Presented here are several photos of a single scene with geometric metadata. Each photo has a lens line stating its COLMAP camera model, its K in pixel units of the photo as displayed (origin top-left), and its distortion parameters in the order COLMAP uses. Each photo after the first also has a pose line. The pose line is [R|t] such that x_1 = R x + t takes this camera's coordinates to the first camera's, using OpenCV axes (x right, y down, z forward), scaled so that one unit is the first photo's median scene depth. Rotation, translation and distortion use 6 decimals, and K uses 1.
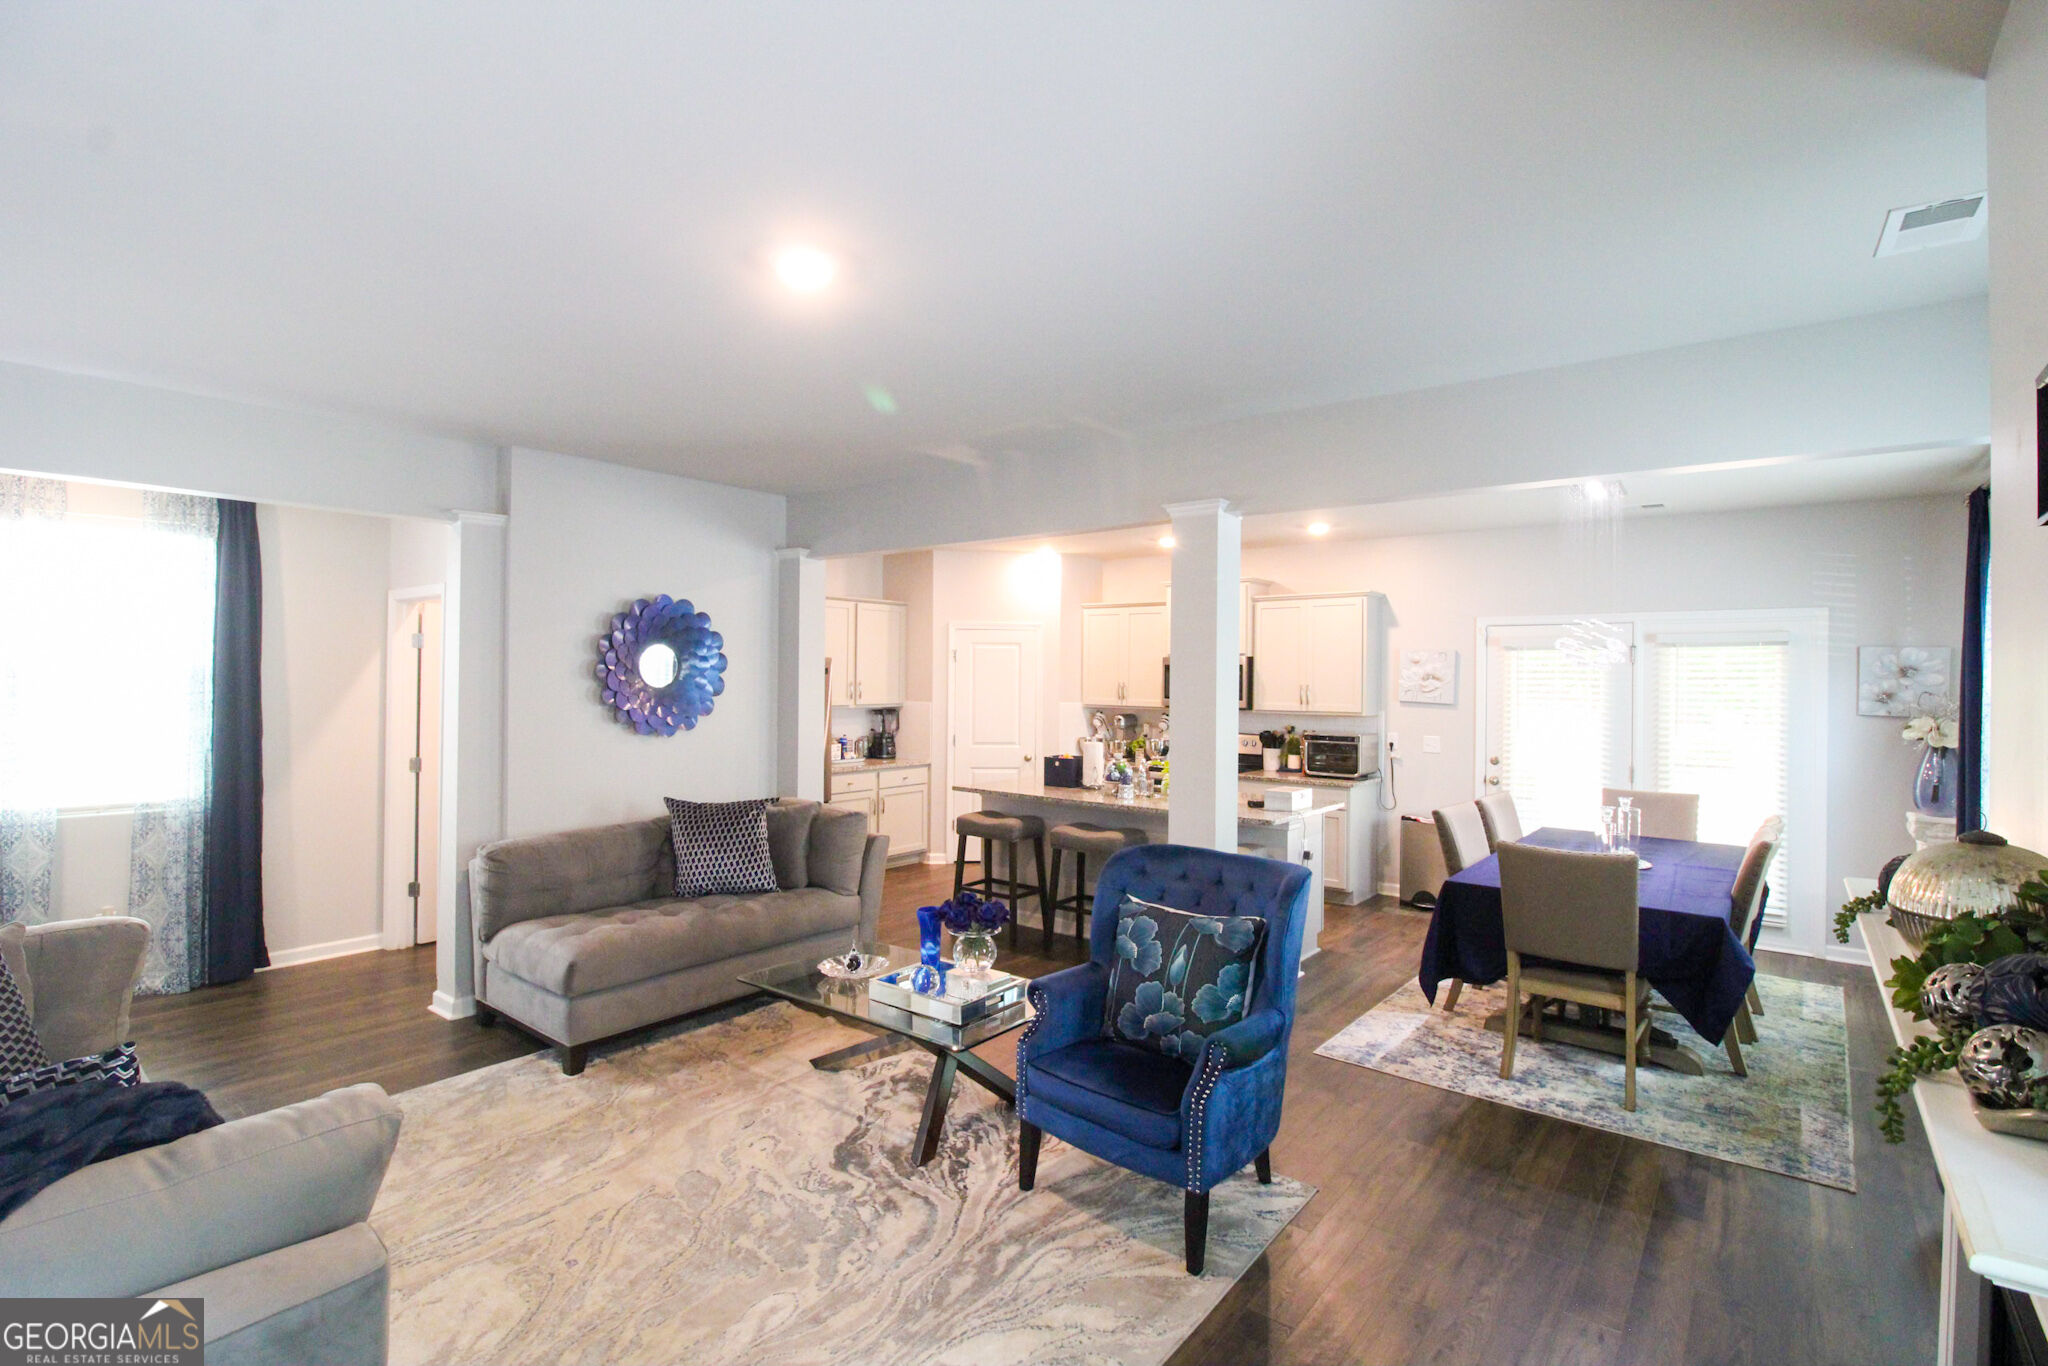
lens RADIAL K [[952.5, 0, 1033.3], [0, 952.5, 673.0], [0, 0, 1]] dist [-0.010748, -0.008565]
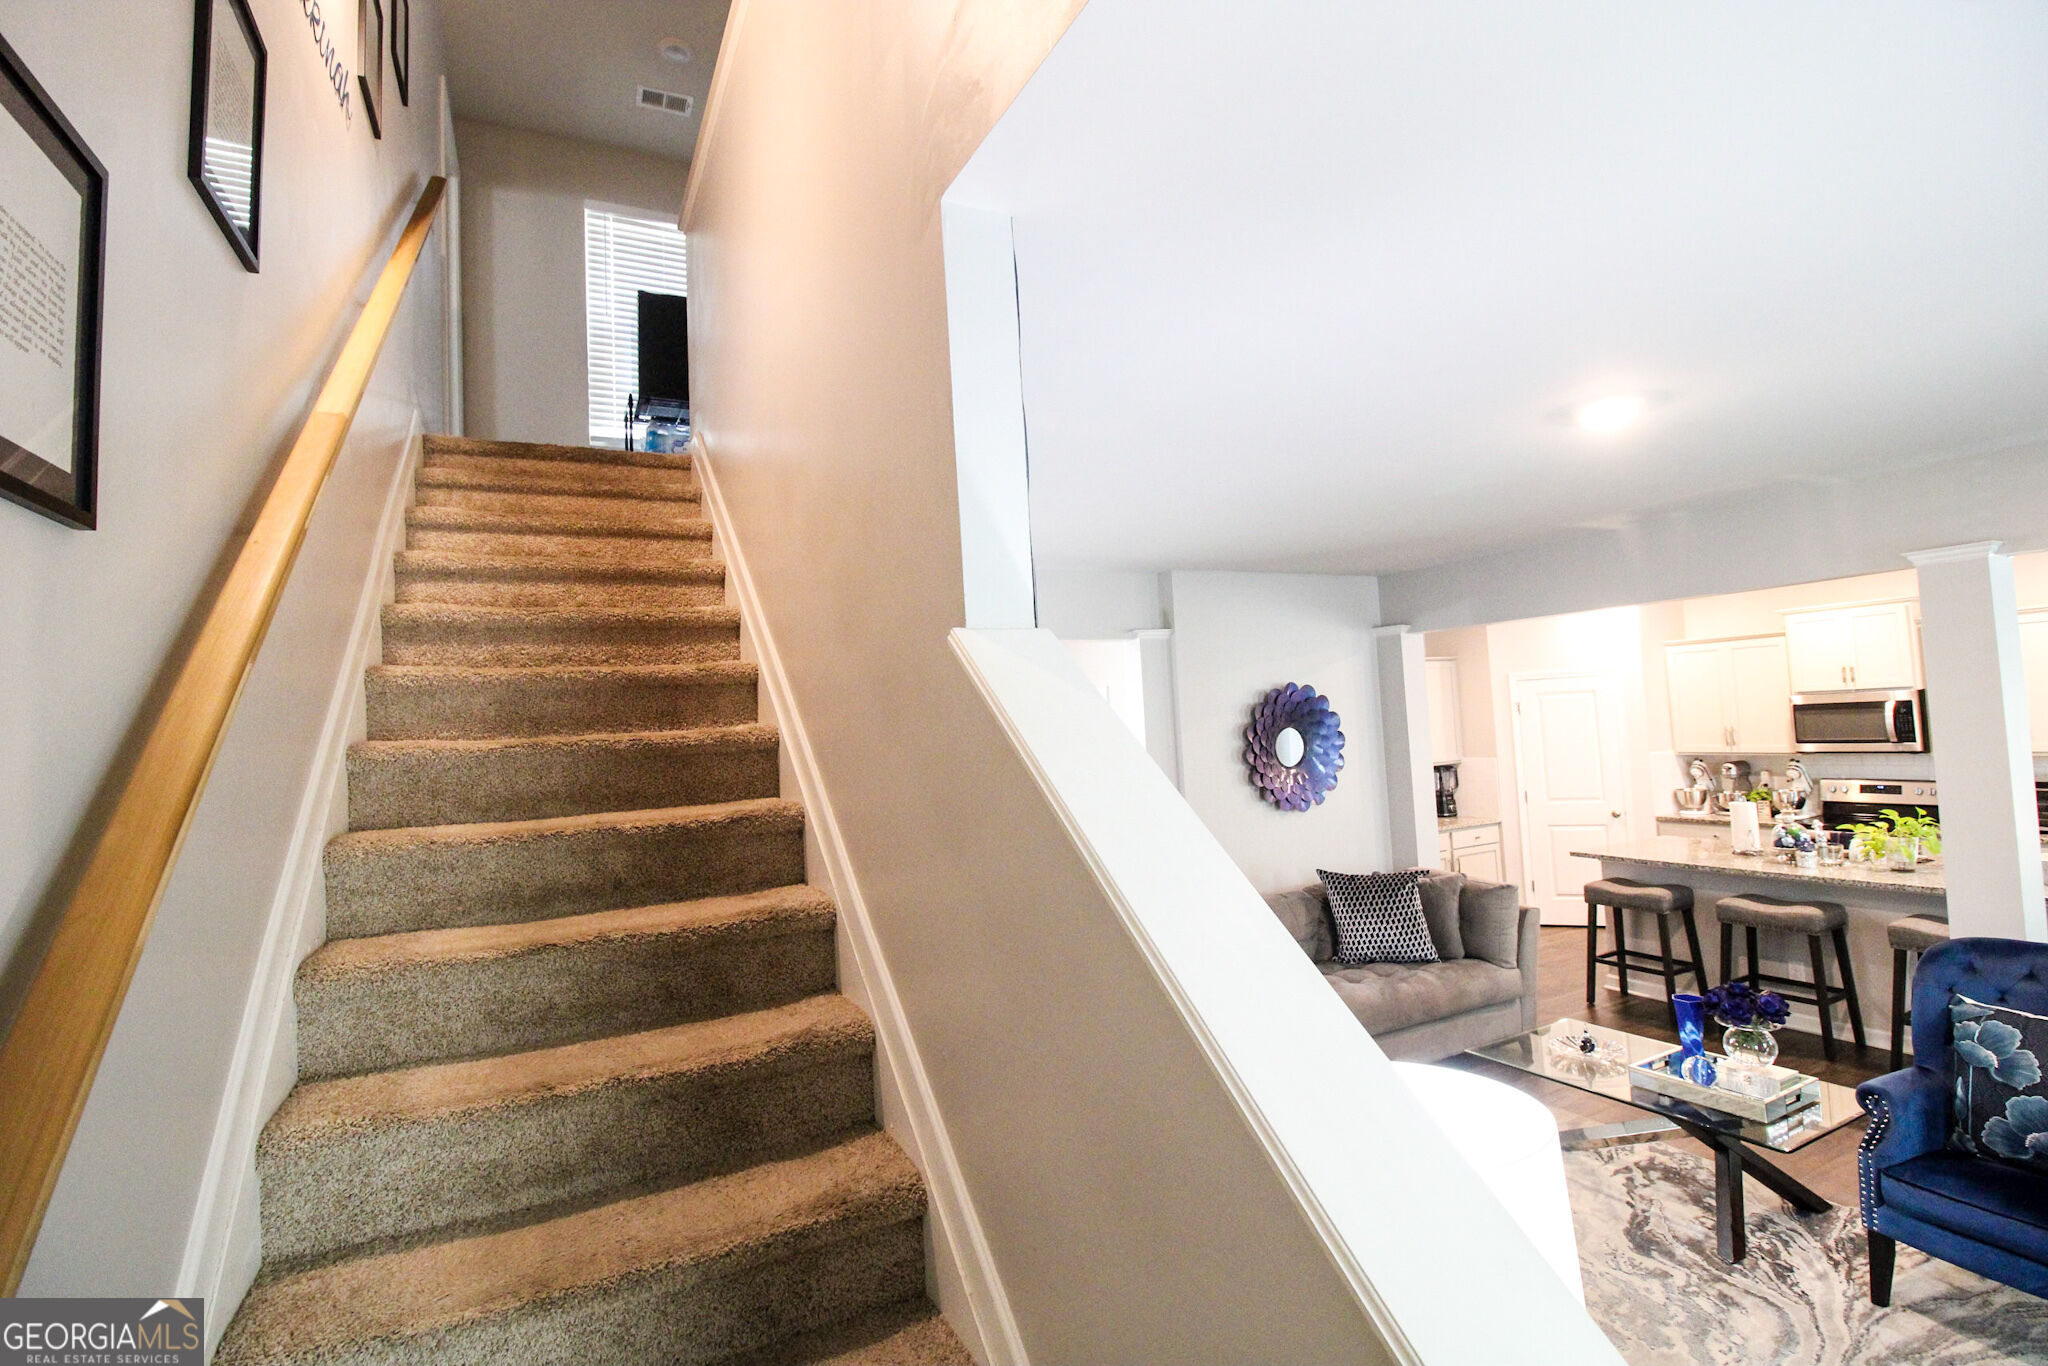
lens RADIAL K [[952.5, 0, 1018.3], [0, 952.5, 672.3], [0, 0, 1]] dist [-0.010748, -0.008565]
pose [[0.899399, -0.078762, -0.429974, -0.194216], [0.061131, 0.996630, -0.054690, -0.052487], [0.432833, 0.022903, 0.901183, -0.129642]]
